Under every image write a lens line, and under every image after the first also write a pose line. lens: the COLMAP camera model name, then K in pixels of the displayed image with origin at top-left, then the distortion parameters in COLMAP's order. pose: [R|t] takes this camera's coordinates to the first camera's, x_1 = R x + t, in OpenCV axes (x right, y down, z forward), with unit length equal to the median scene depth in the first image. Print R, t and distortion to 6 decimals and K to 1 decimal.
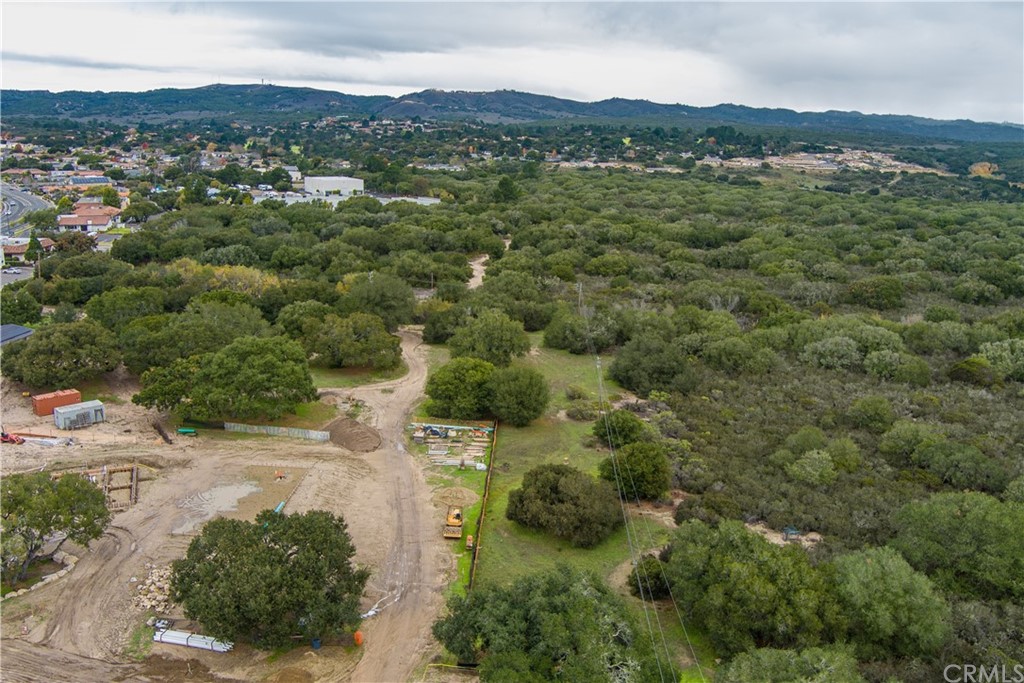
lens RADIAL K [[826.6, 0, 510.9], [0, 826.6, 342.4], [0, 0, 1]] dist [-0.074426, 0.025268]
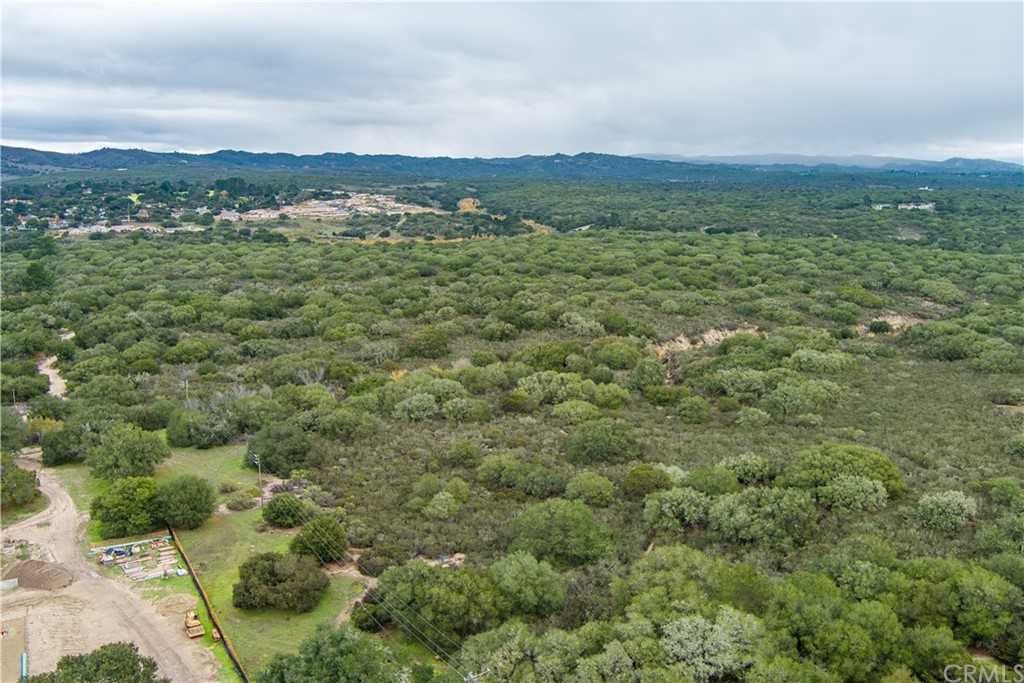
lens RADIAL K [[826.6, 0, 510.9], [0, 826.6, 342.4], [0, 0, 1]] dist [-0.074426, 0.025268]
pose [[0.837486, -0.135753, 0.529328, -0.075871], [0.161691, 0.986838, -0.002734, -0.031773], [-0.521990, 0.087877, 0.848413, -0.081968]]
